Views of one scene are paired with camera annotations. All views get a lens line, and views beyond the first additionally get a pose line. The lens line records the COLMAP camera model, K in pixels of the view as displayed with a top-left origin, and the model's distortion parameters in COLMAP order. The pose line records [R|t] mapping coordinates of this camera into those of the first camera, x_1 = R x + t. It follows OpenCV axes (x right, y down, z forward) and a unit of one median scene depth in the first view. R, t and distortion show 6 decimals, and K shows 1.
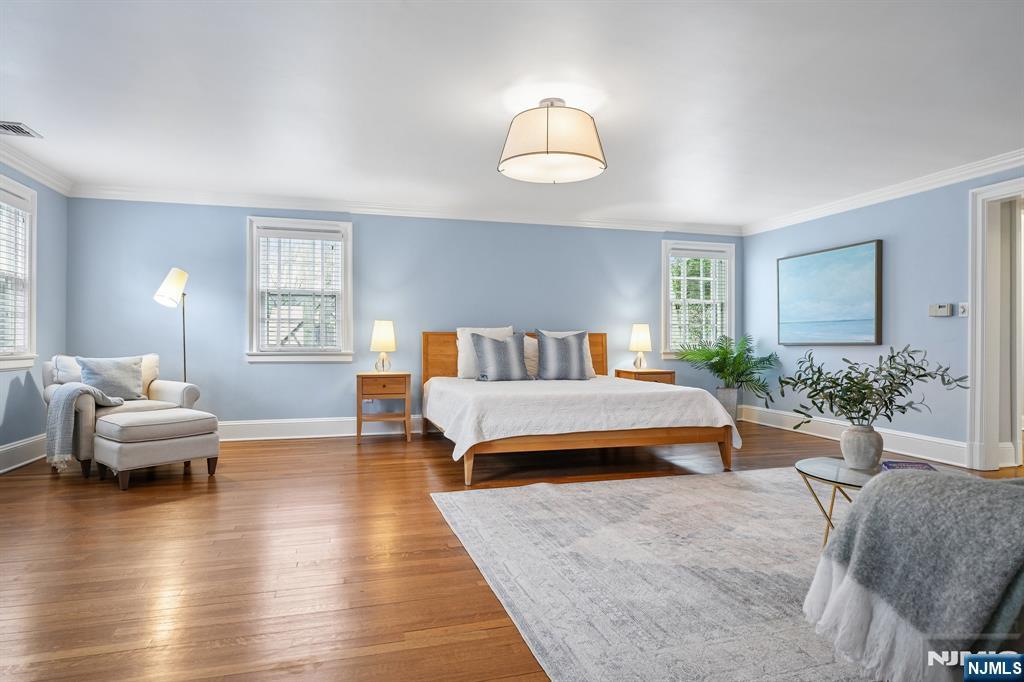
lens RADIAL K [[585.5, 0, 513.3], [0, 585.5, 343.2], [0, 0, 1]] dist [0.004075, 0.001763]
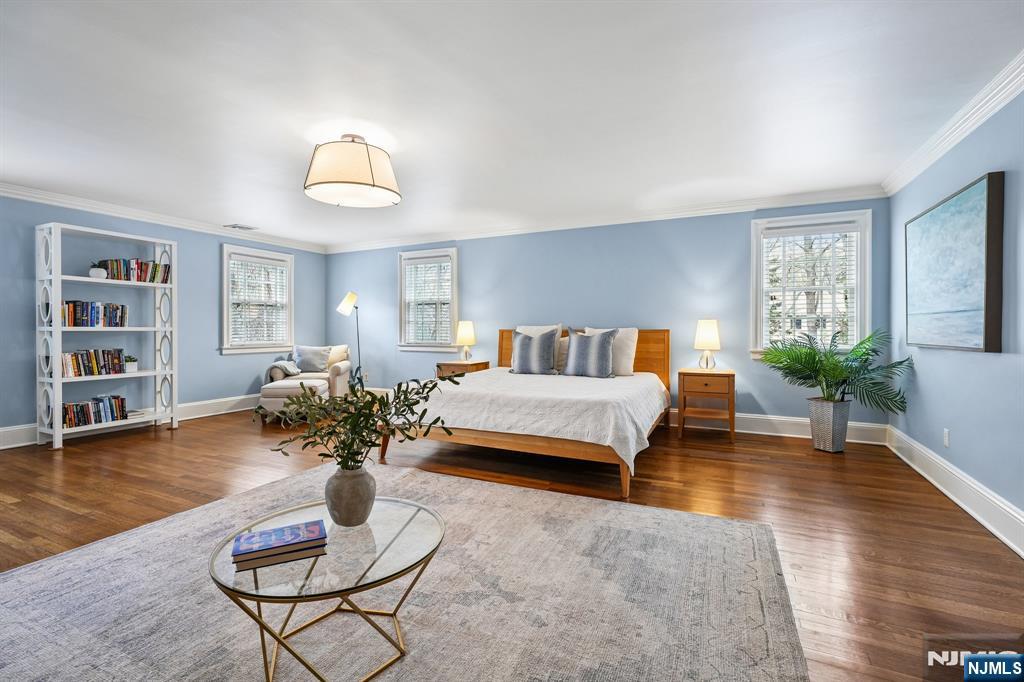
lens RADIAL K [[460.0, 0, 512.2], [0, 460.0, 336.7], [0, 0, 1]] dist [-0.015784, 0.000004]
pose [[0.744422, 0.007629, -0.667665, 0.529614], [0.003170, 0.999883, 0.014960, -0.019673], [0.667701, -0.013253, 0.744311, 0.315011]]
